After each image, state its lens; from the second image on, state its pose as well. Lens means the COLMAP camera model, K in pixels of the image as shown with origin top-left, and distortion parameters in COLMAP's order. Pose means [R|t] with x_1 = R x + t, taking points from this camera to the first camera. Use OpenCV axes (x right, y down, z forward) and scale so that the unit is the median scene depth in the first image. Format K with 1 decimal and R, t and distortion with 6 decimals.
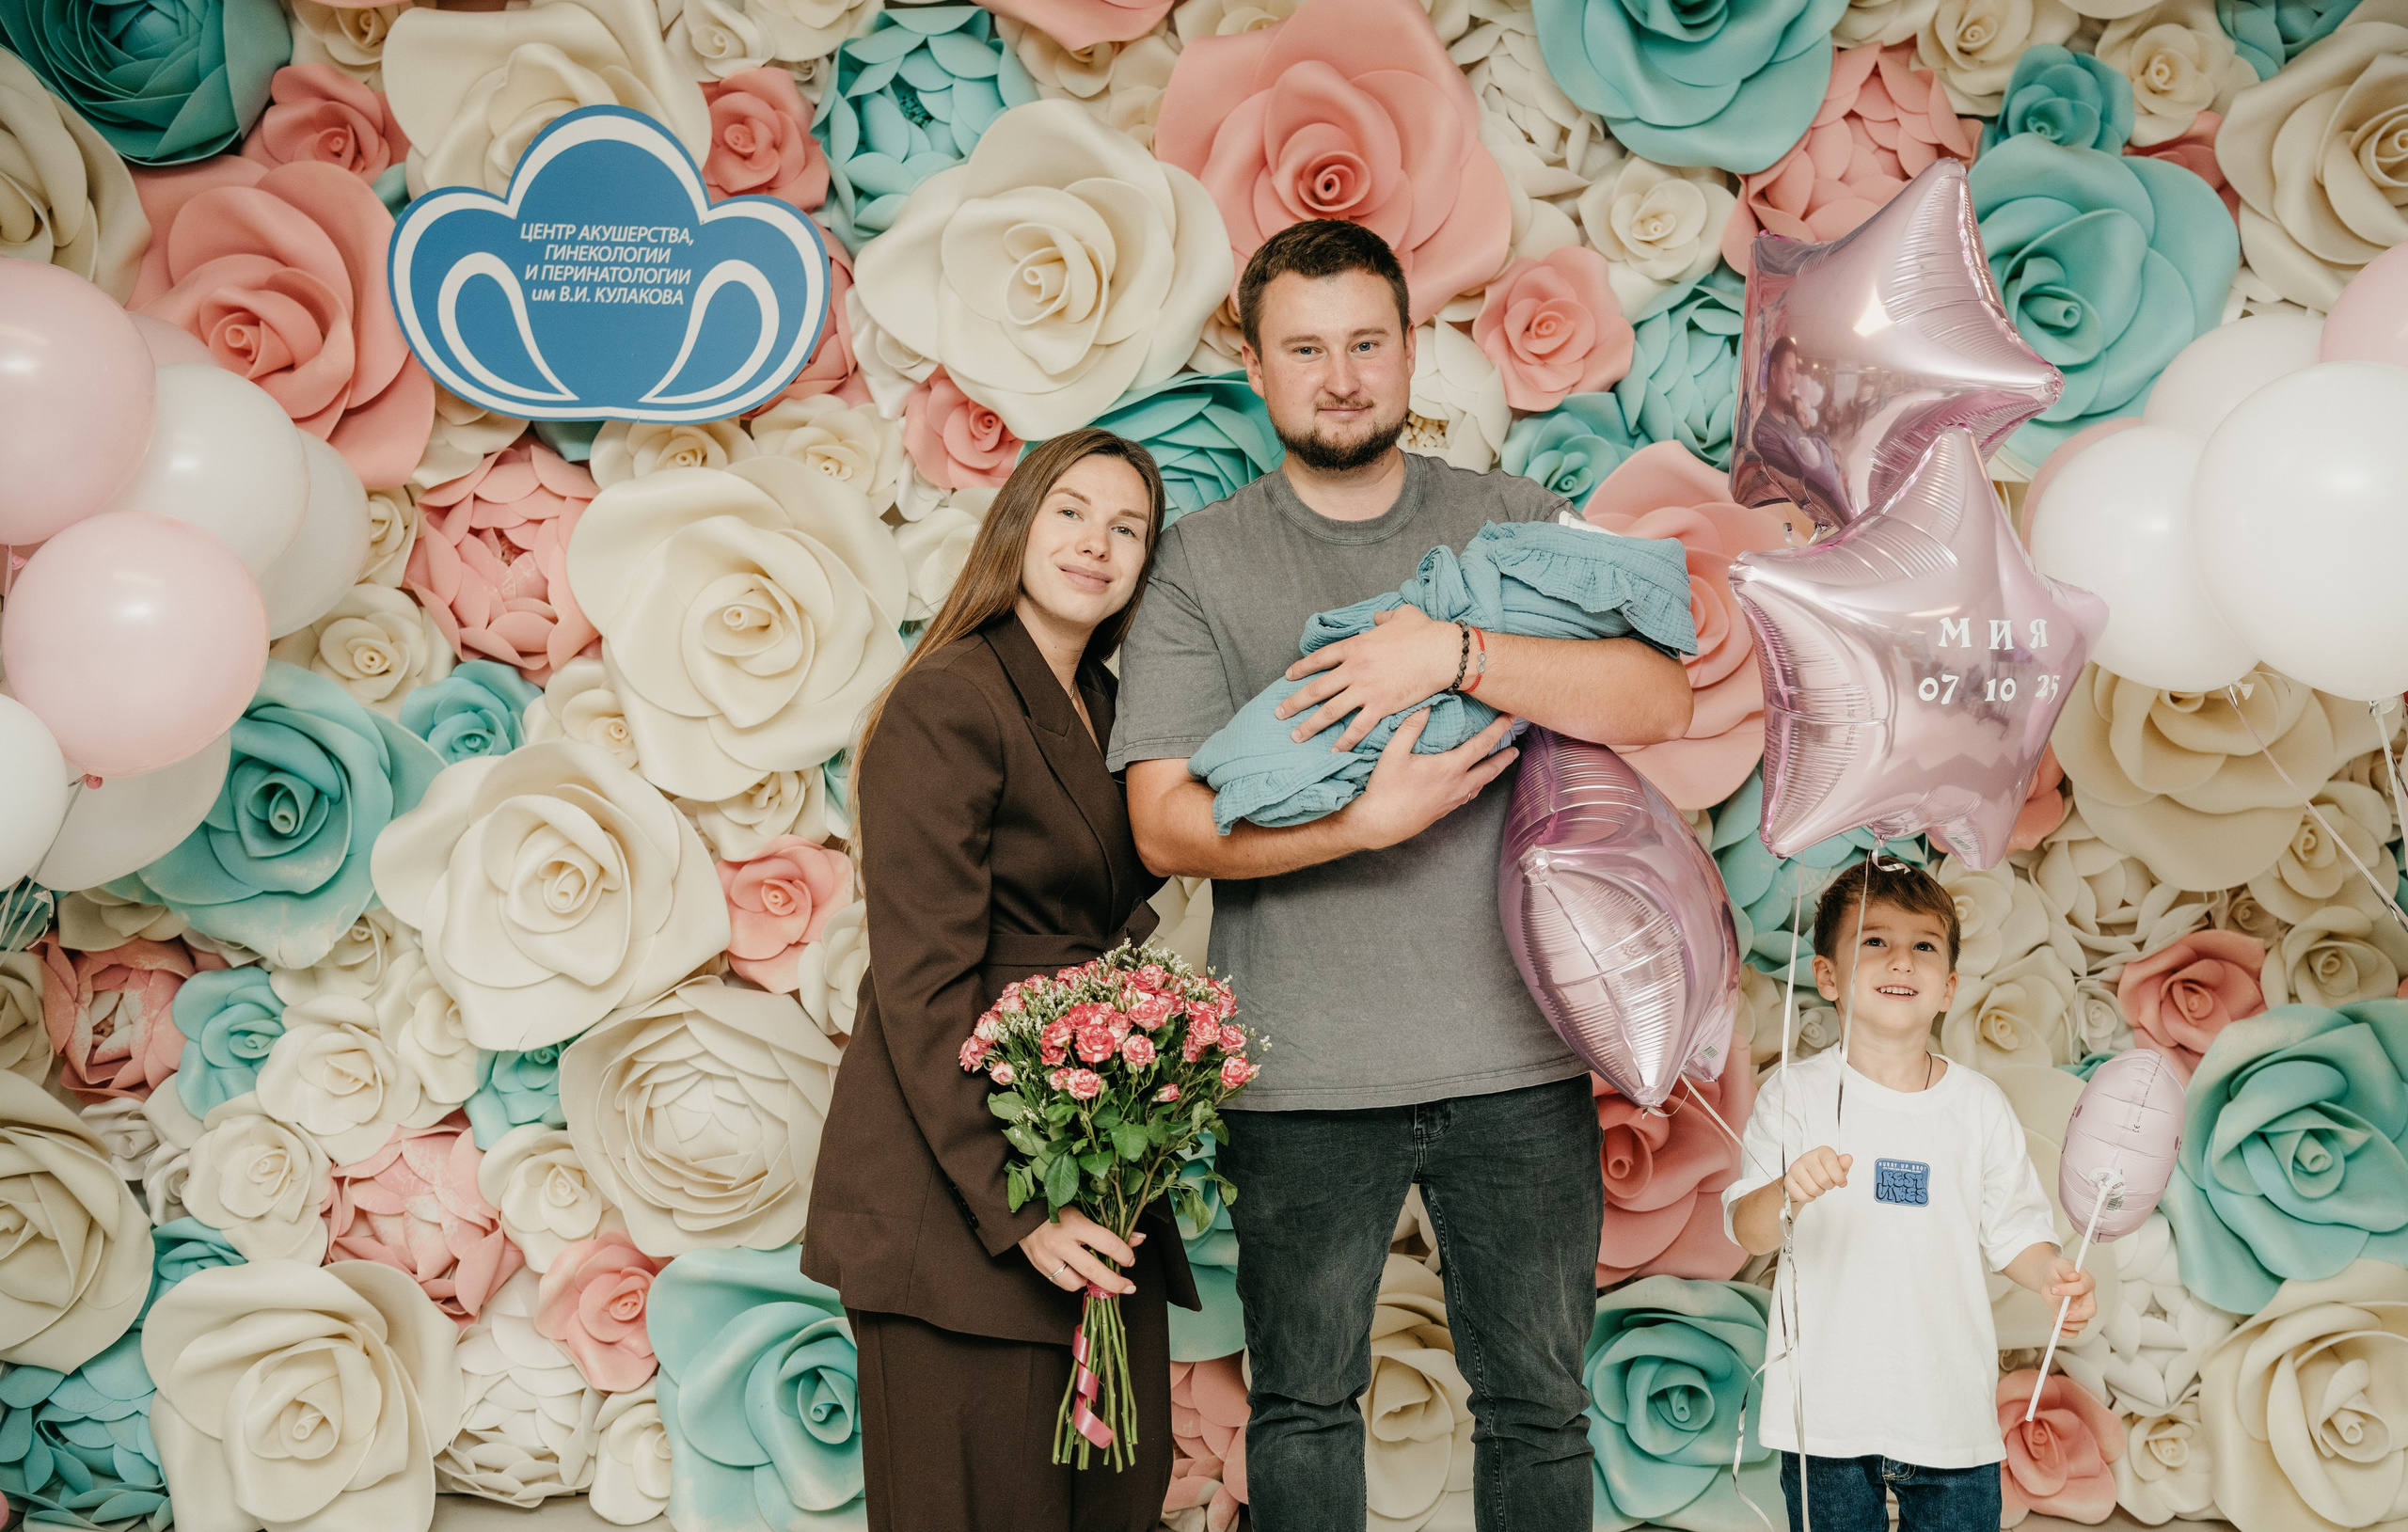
lens RADIAL K [[2615.9, 0, 1267.8], [0, 2615.9, 777.7], [0, 0, 1]] dist [0.020220, 0.136311]
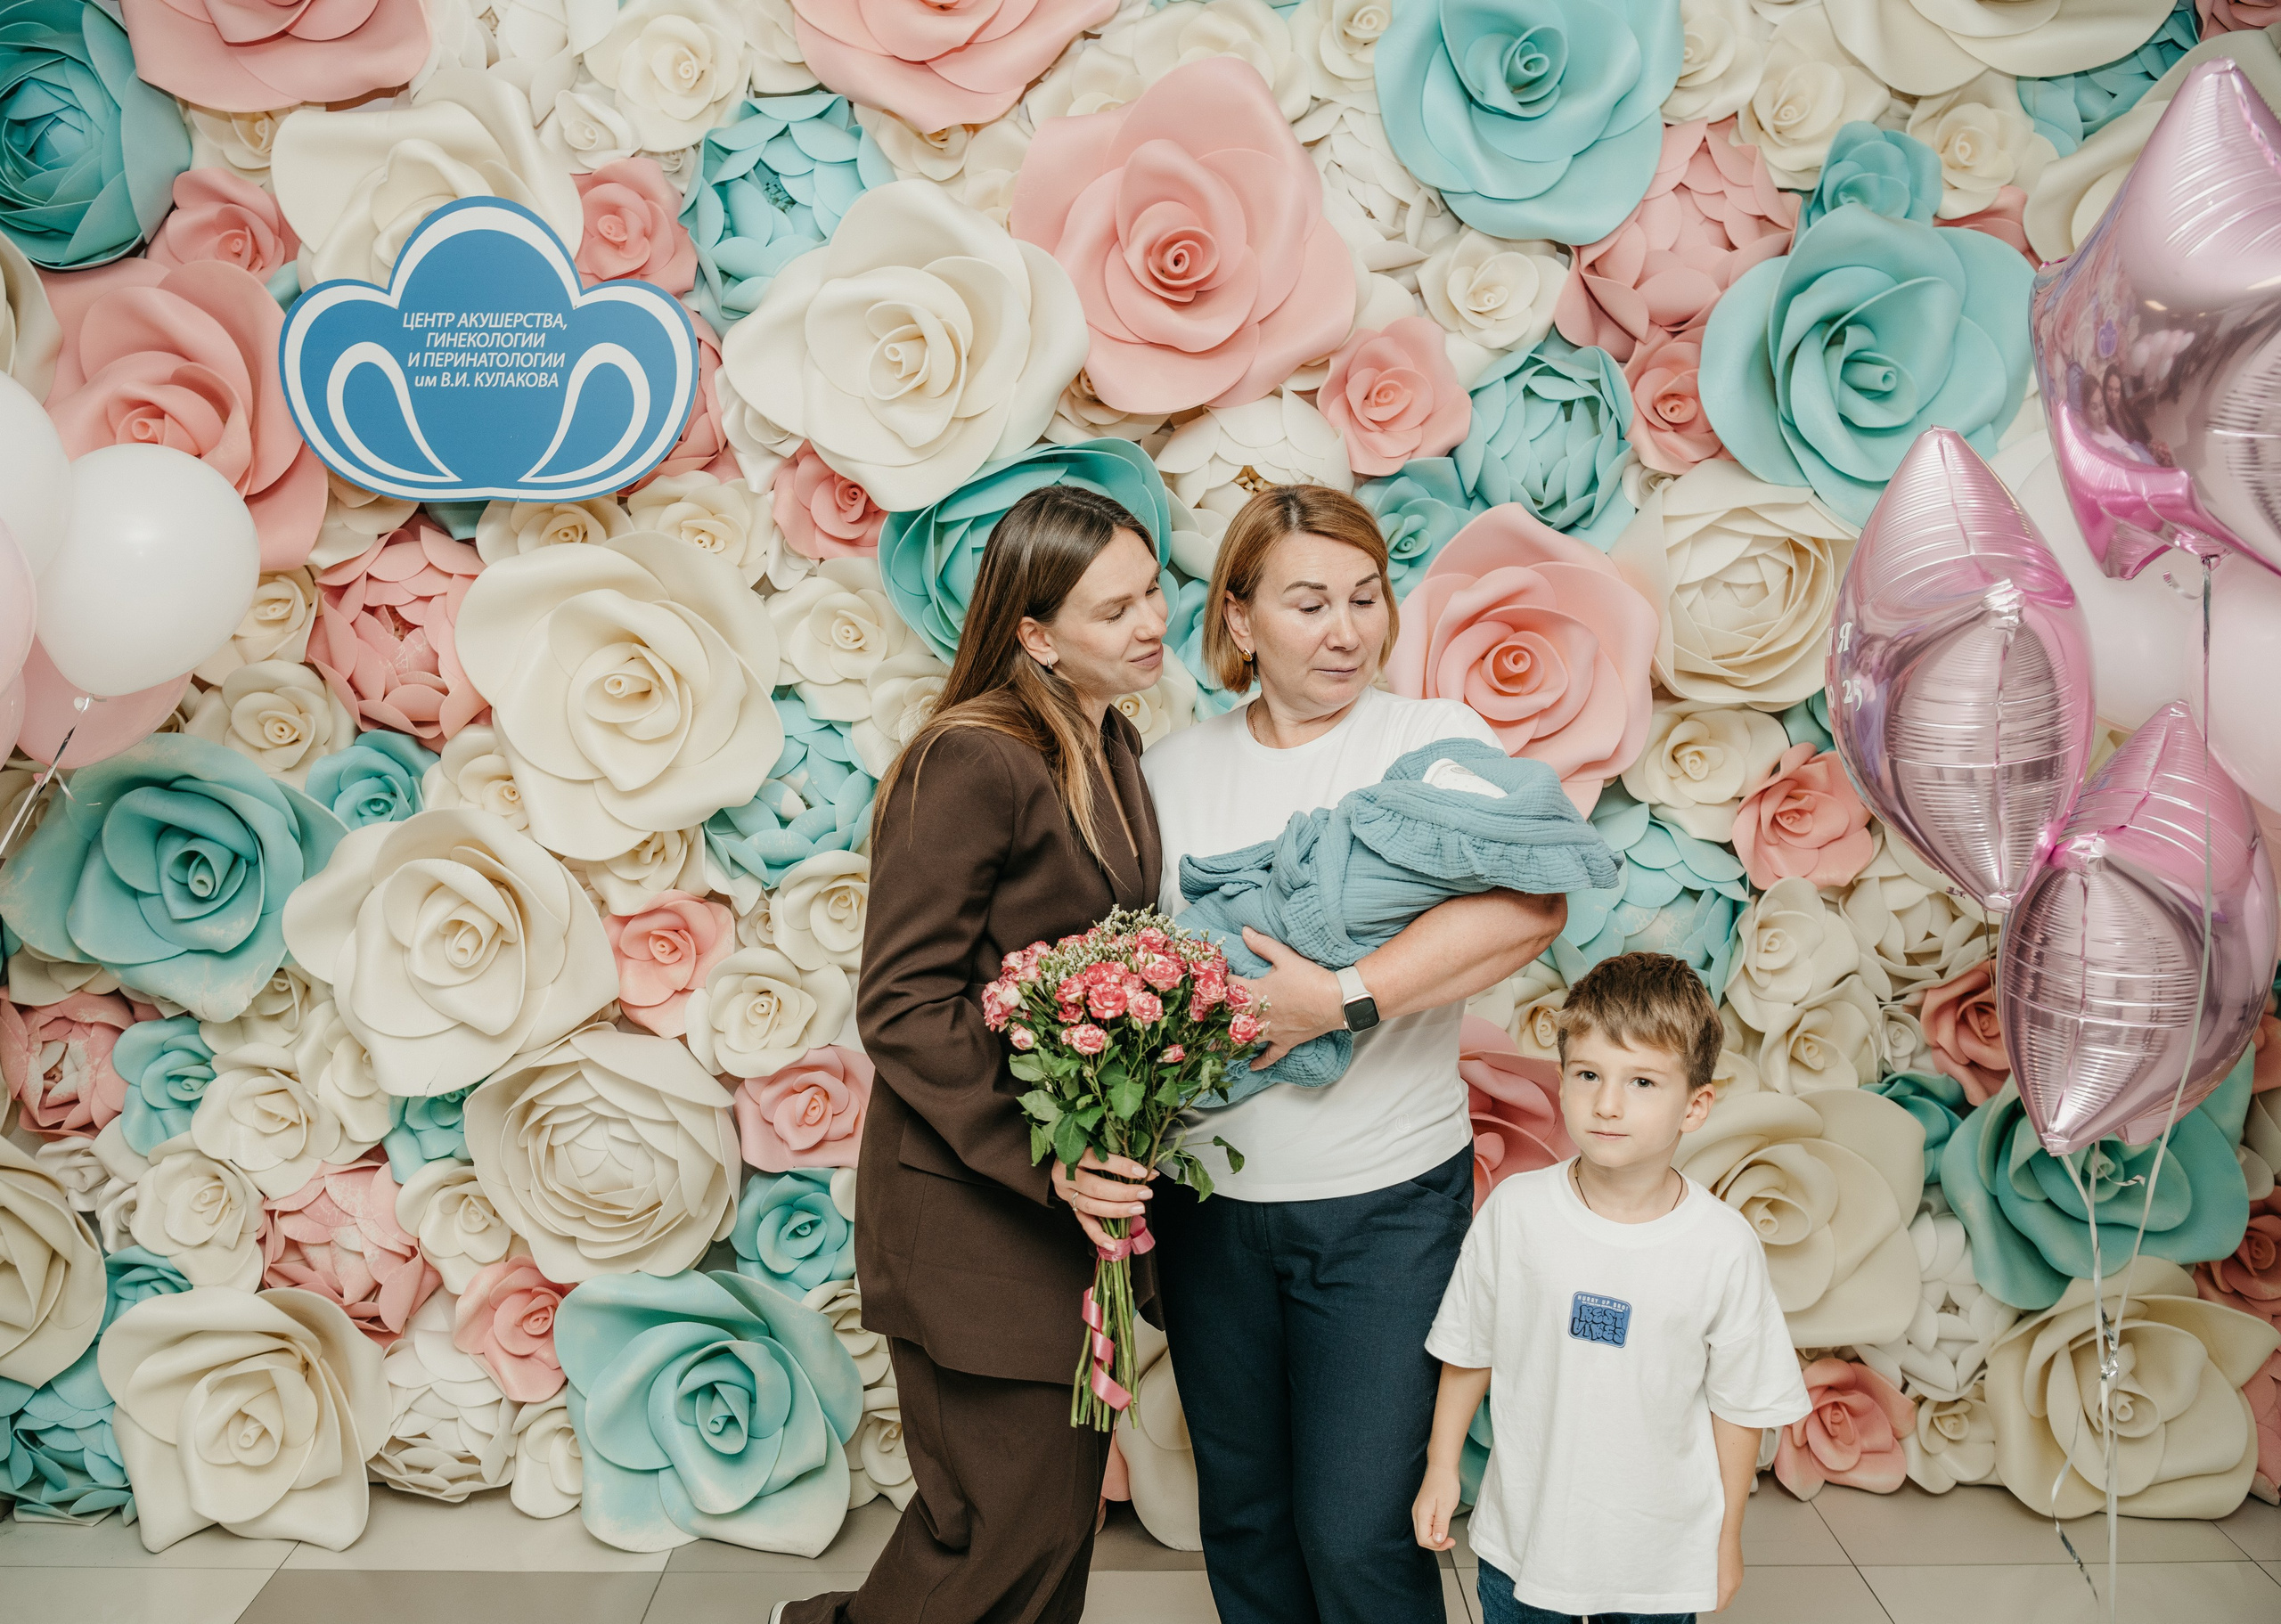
lens RADIAL K [[2032.7, 0, 1074.5], [0, 2032.7, 851.0], [0, 0, 1]] dist [-0.043103, 0.024278]
pose [[0.999876, -0.015739, 0.001031, -0.021624], [0.015678, 0.998899, 0.044208, -0.028131], [-0.001726, -0.044187, 0.999022, 0.184548]]
